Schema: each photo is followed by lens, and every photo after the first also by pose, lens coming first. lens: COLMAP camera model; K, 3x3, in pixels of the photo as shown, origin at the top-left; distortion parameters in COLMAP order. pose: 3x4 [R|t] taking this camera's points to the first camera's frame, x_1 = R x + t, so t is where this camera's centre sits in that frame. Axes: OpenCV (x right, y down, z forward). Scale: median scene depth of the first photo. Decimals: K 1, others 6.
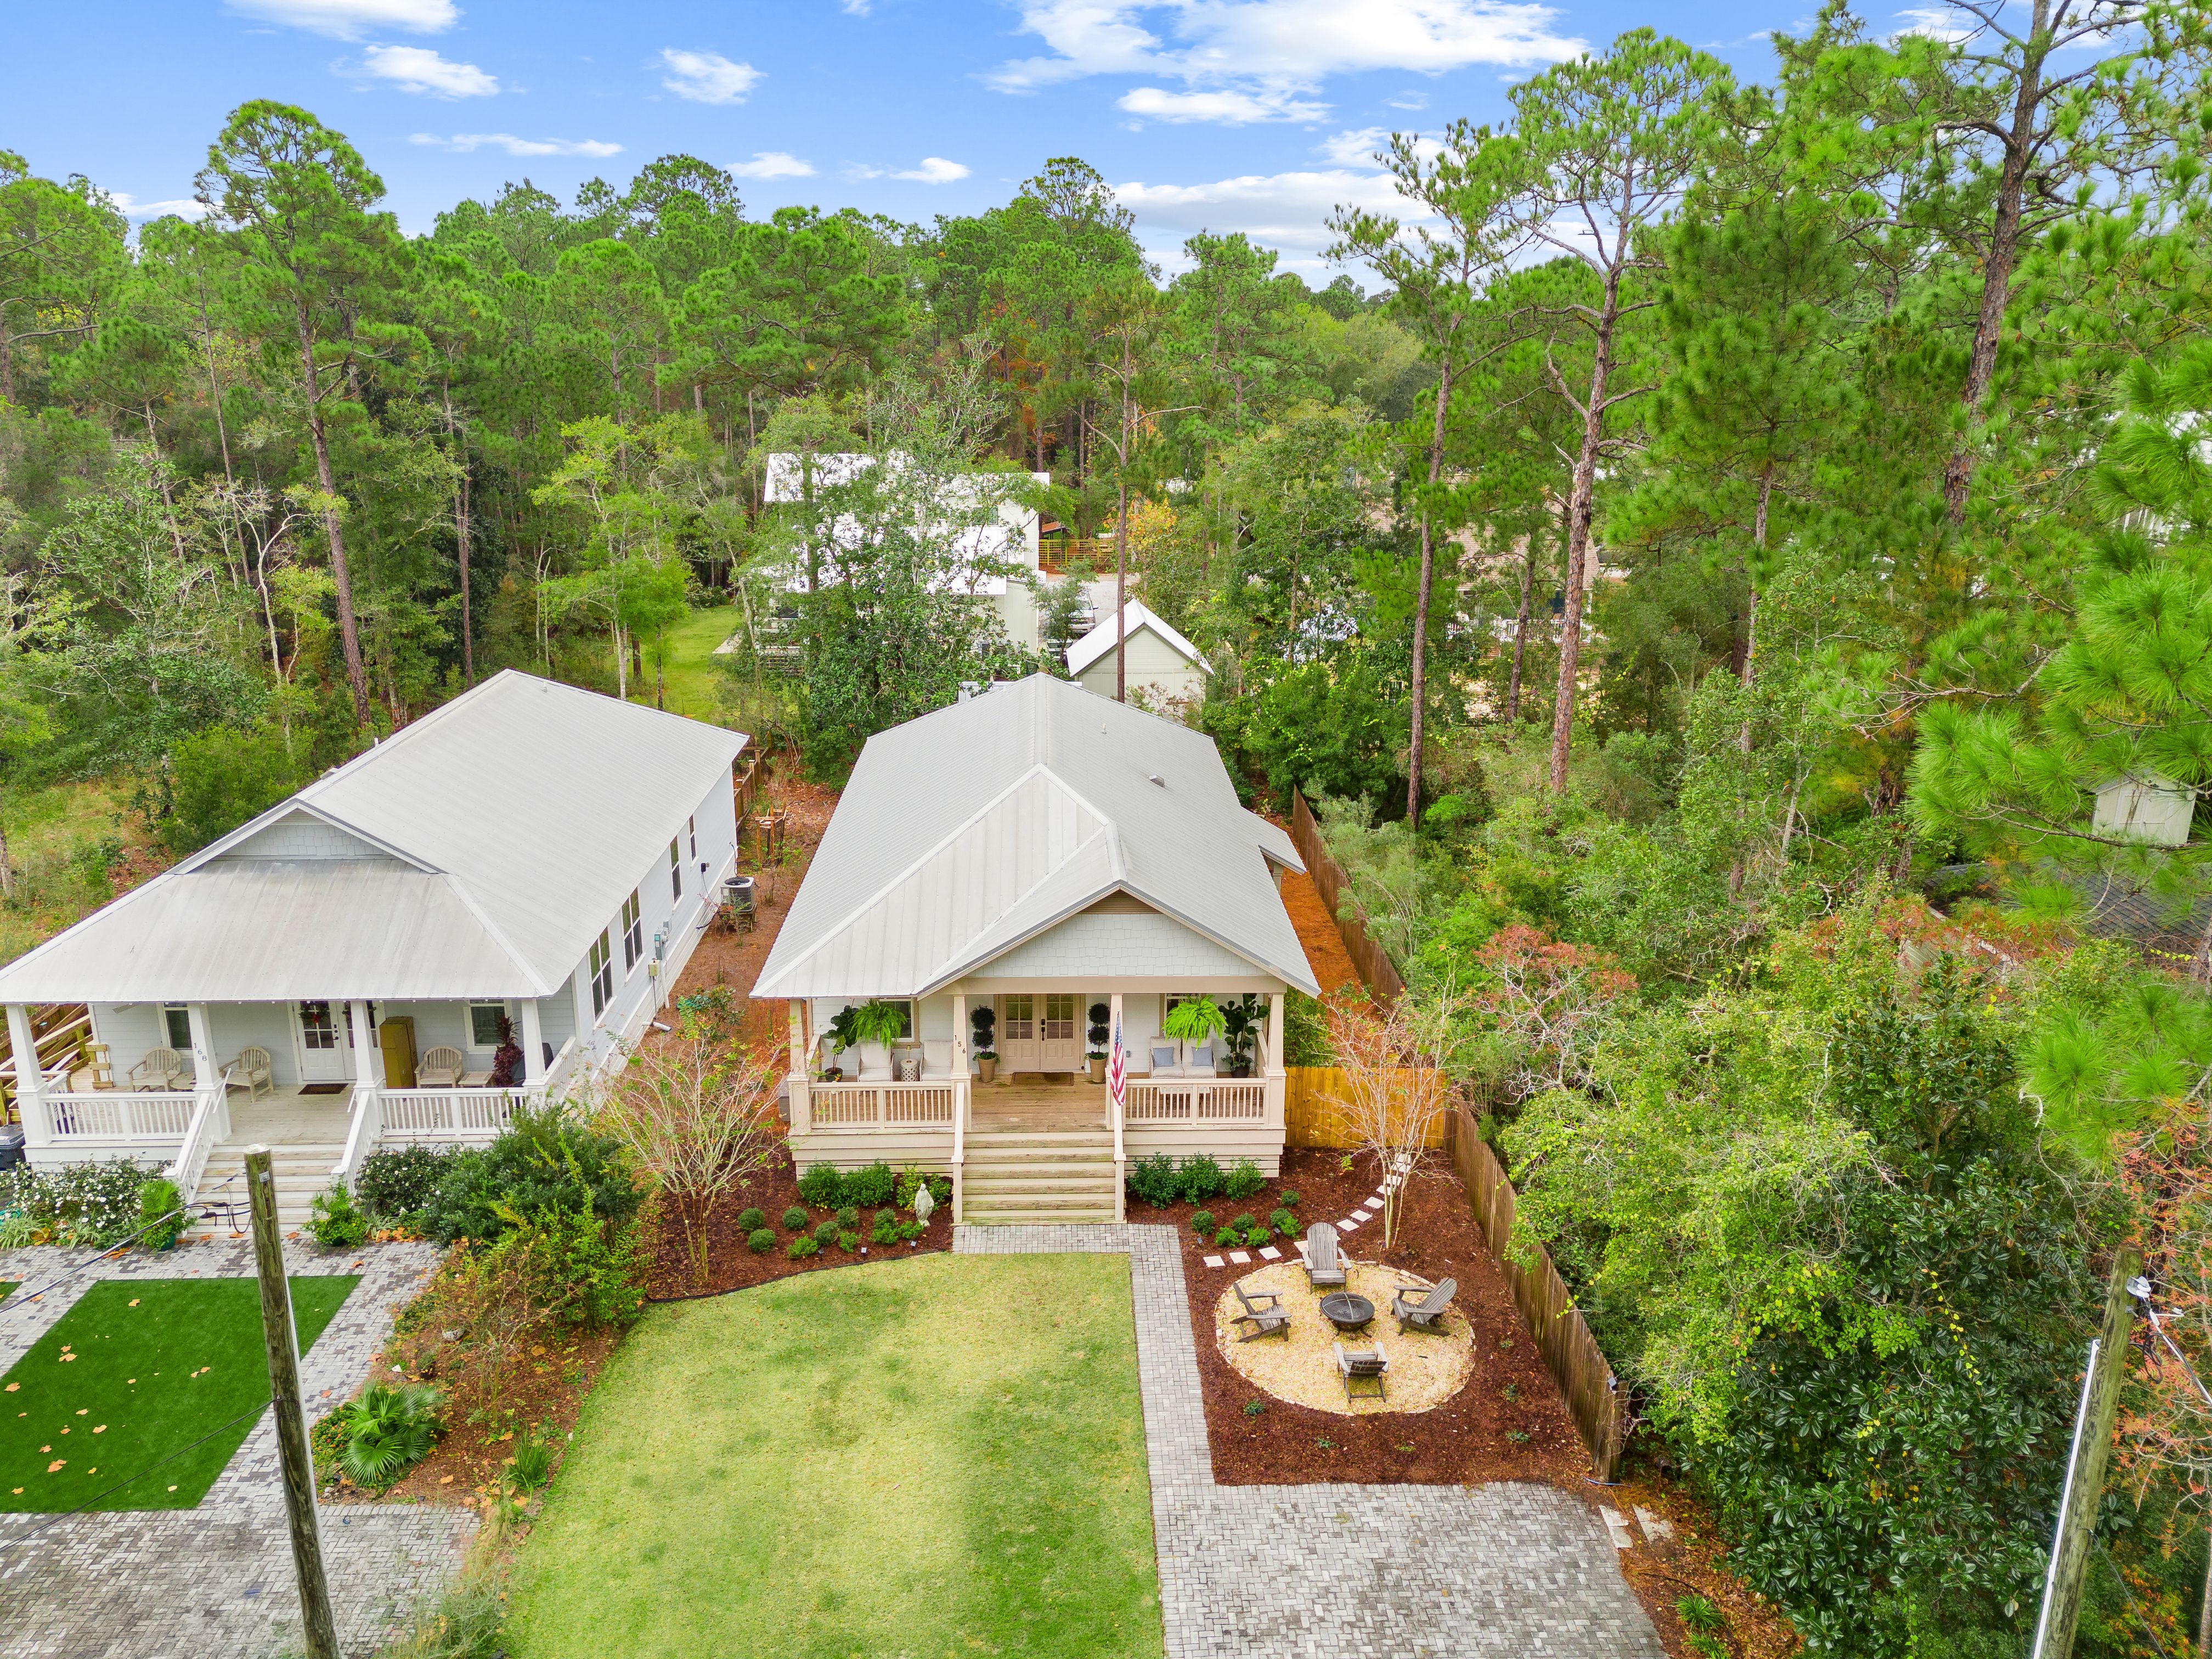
lens RADIAL K [[1615.7, 0, 1099.1], [0, 1615.7, 819.2], [0, 0, 1]] dist [0.071242, -0.060066]
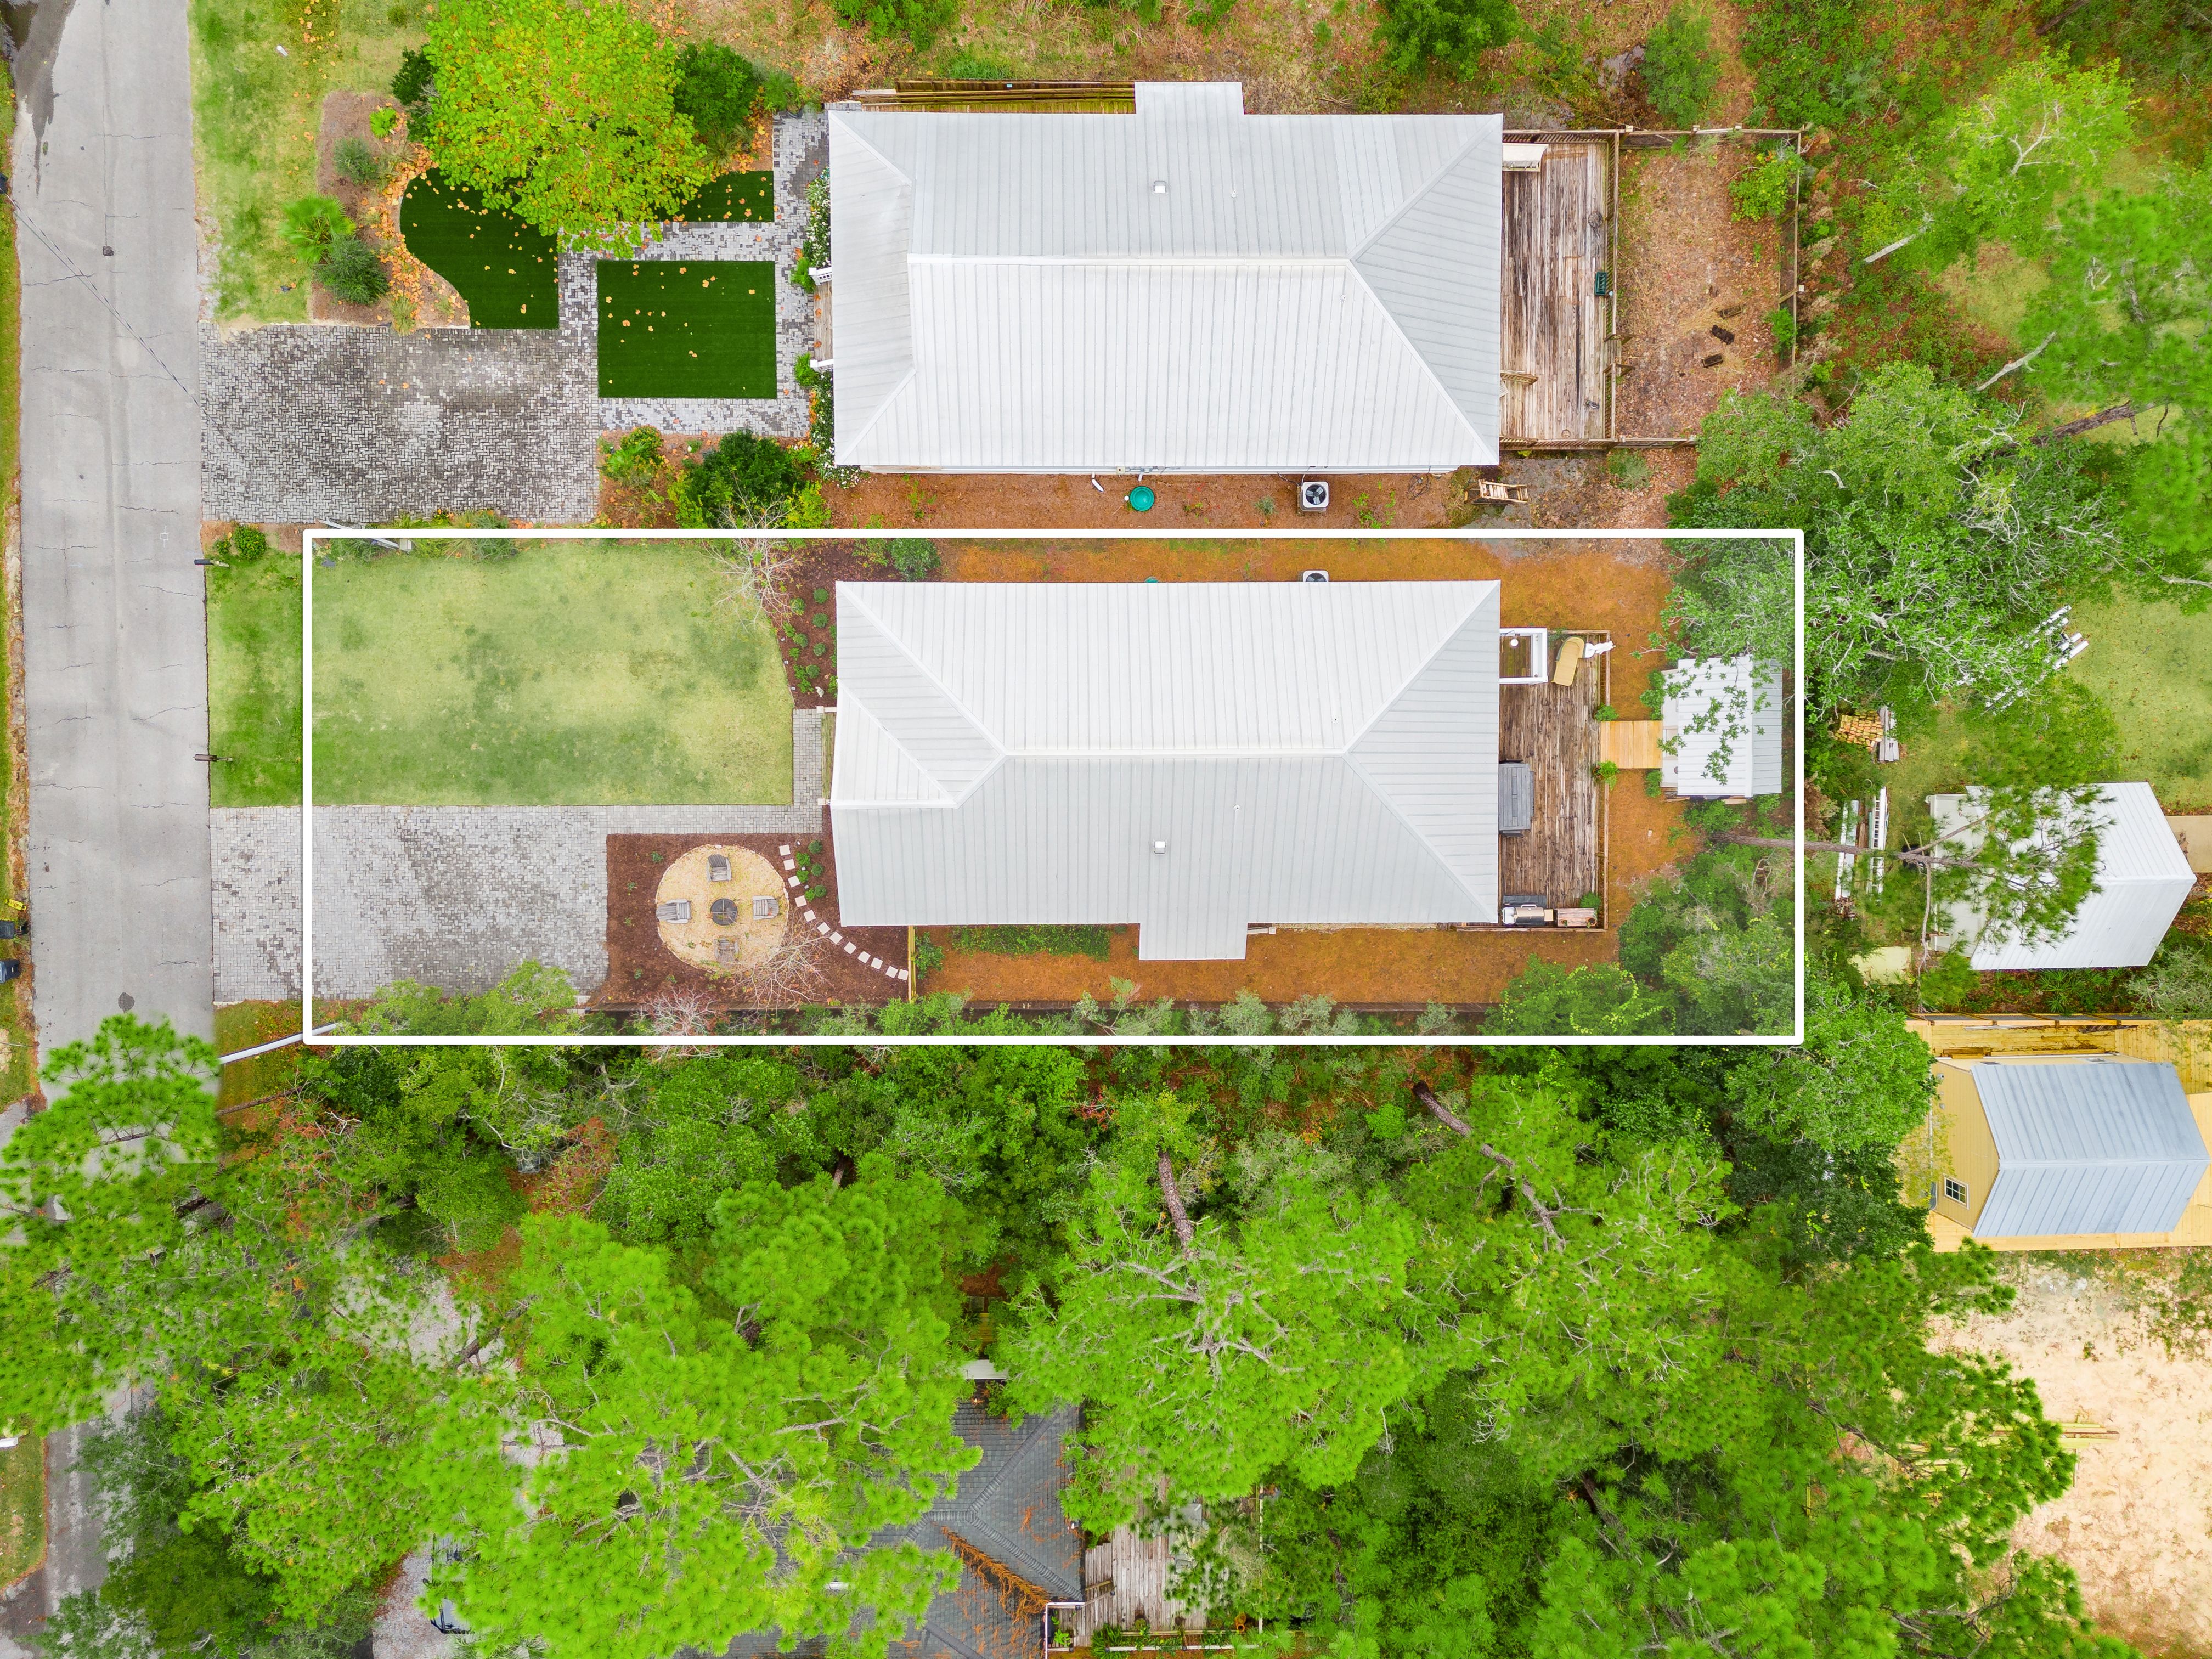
lens RADIAL K [[1615.7, 0, 1099.1], [0, 1615.7, 819.2], [0, 0, 1]] dist [0.071242, -0.060066]
pose [[-0.027075, 0.999501, 0.016252, -0.004577], [-0.304492, -0.023731, 0.952219, -1.615026], [0.952130, 0.020833, 0.304982, 0.782605]]
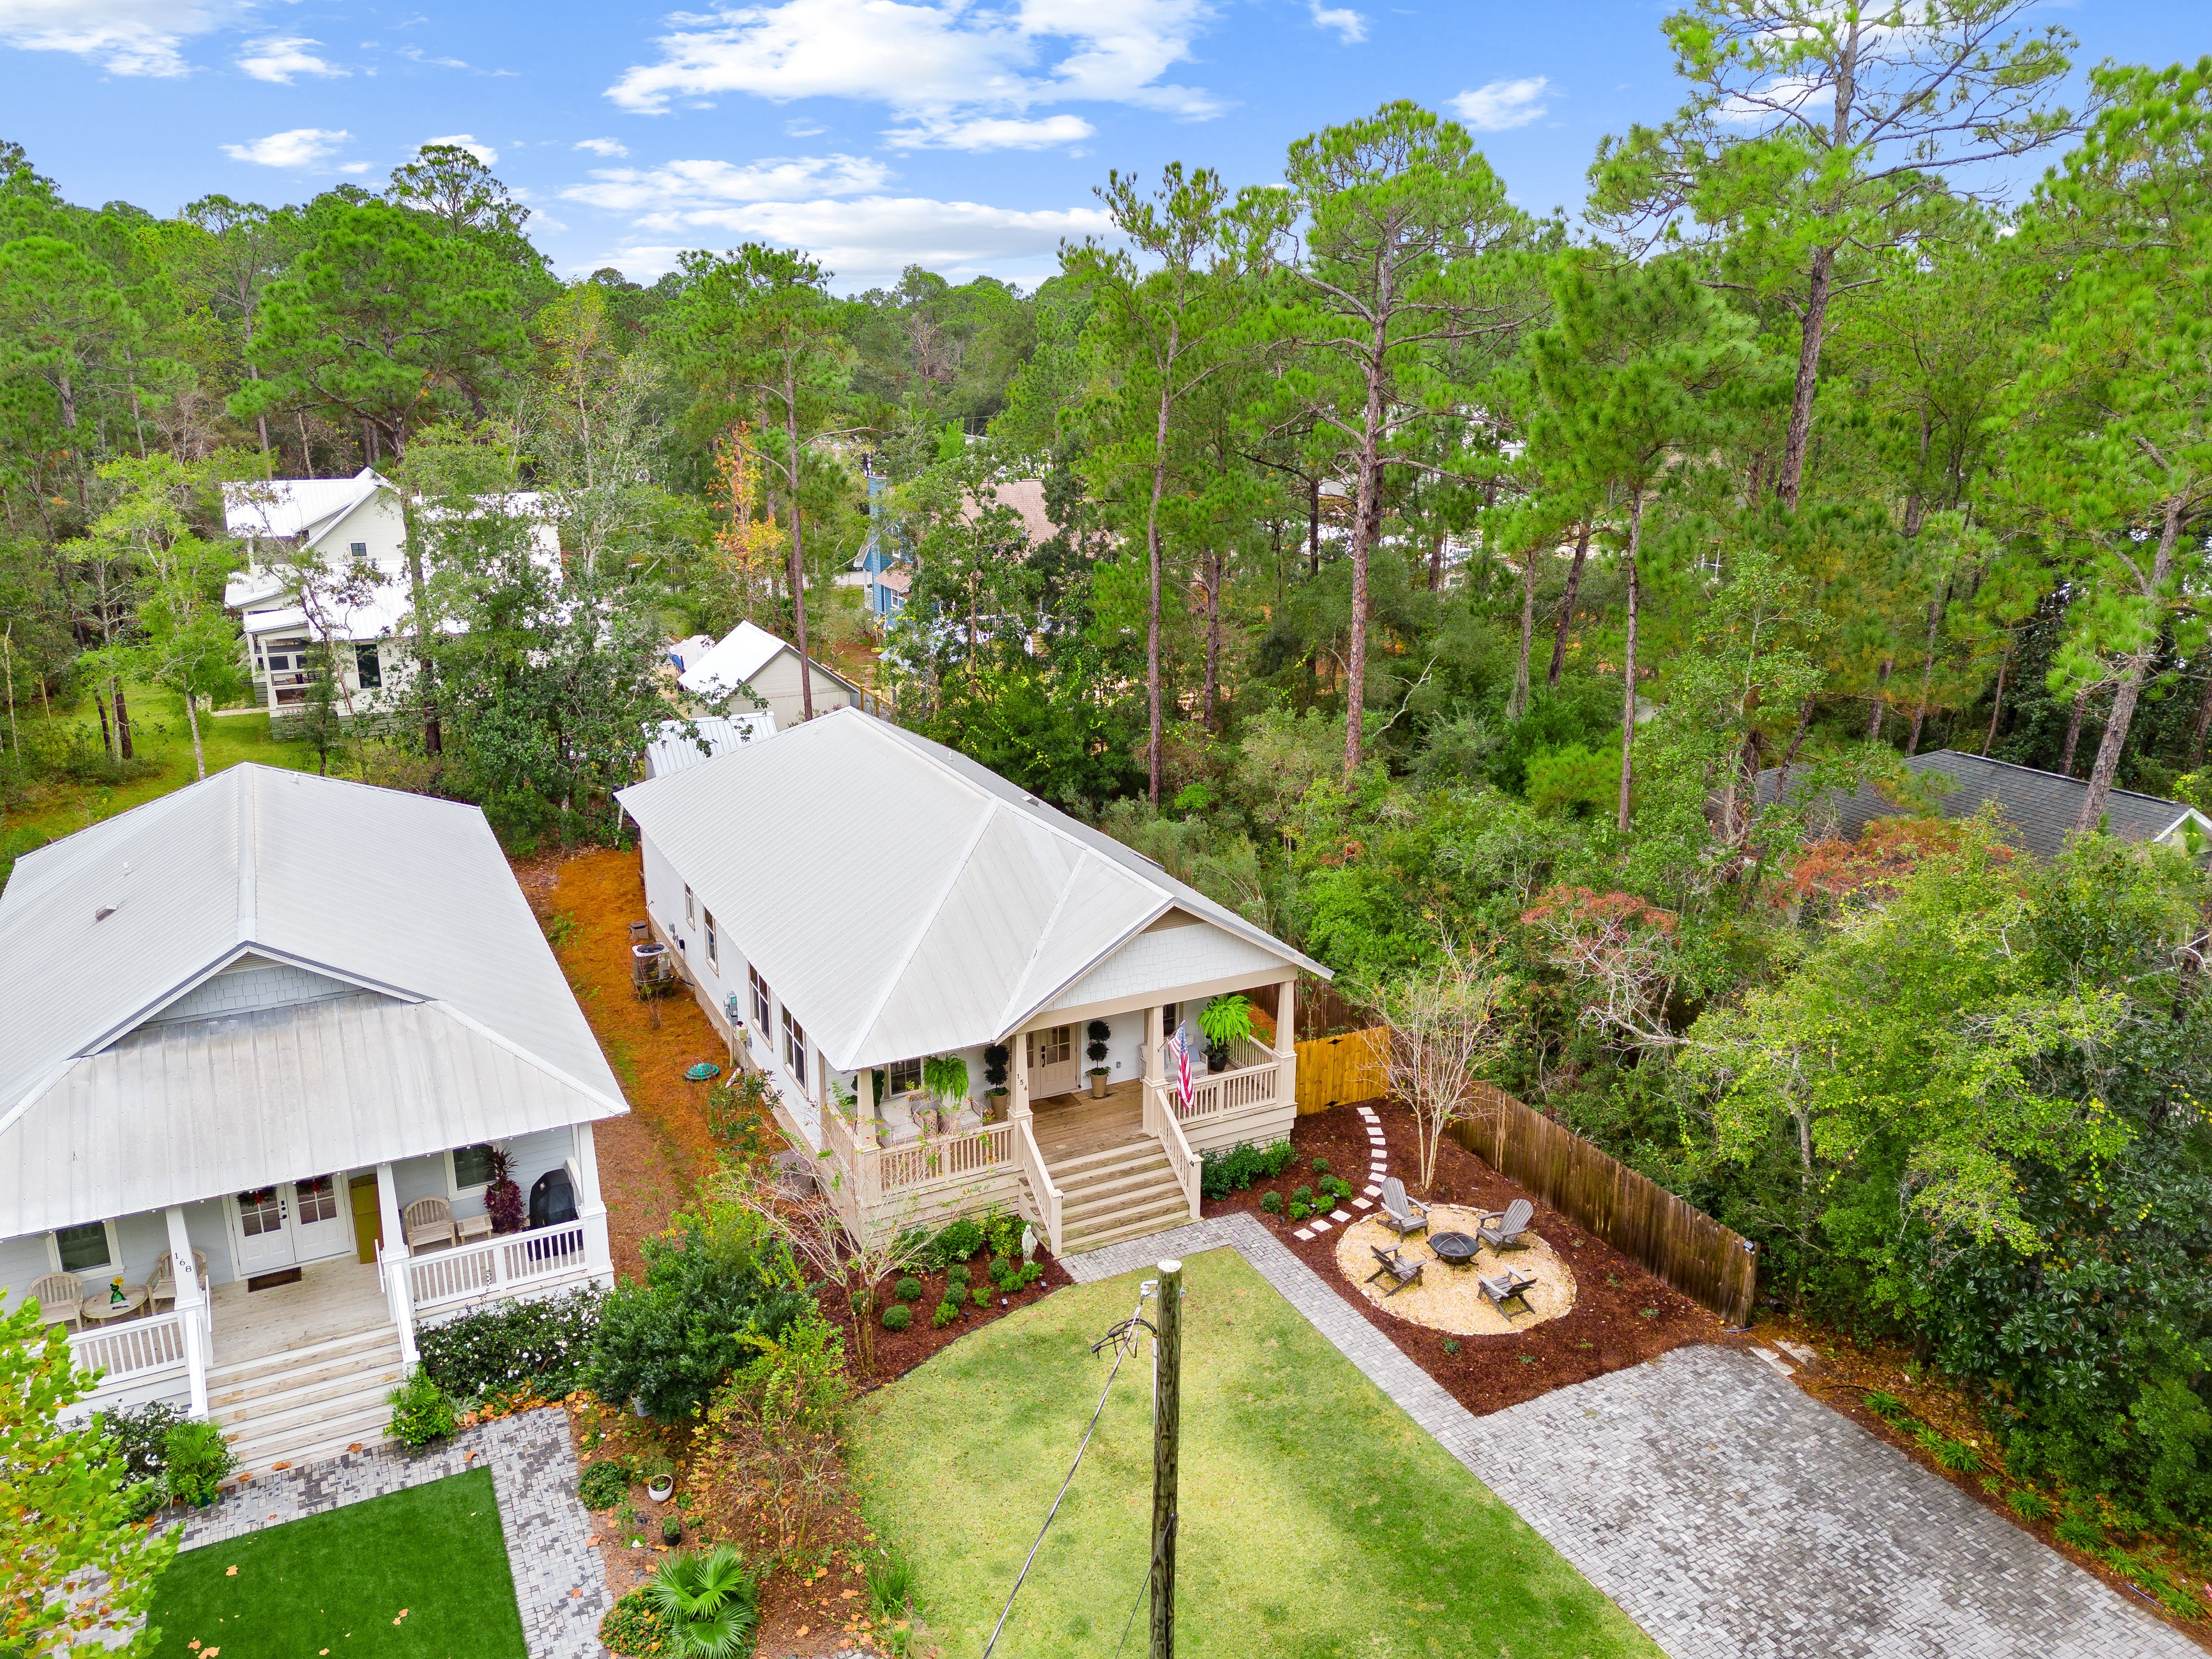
lens RADIAL K [[1615.7, 0, 1099.1], [0, 1615.7, 819.2], [0, 0, 1]] dist [0.071242, -0.060066]
pose [[0.909369, -0.122226, 0.397630, -0.453607], [0.120873, 0.992257, 0.028572, -0.049887], [-0.398043, 0.022080, 0.917101, 0.056693]]
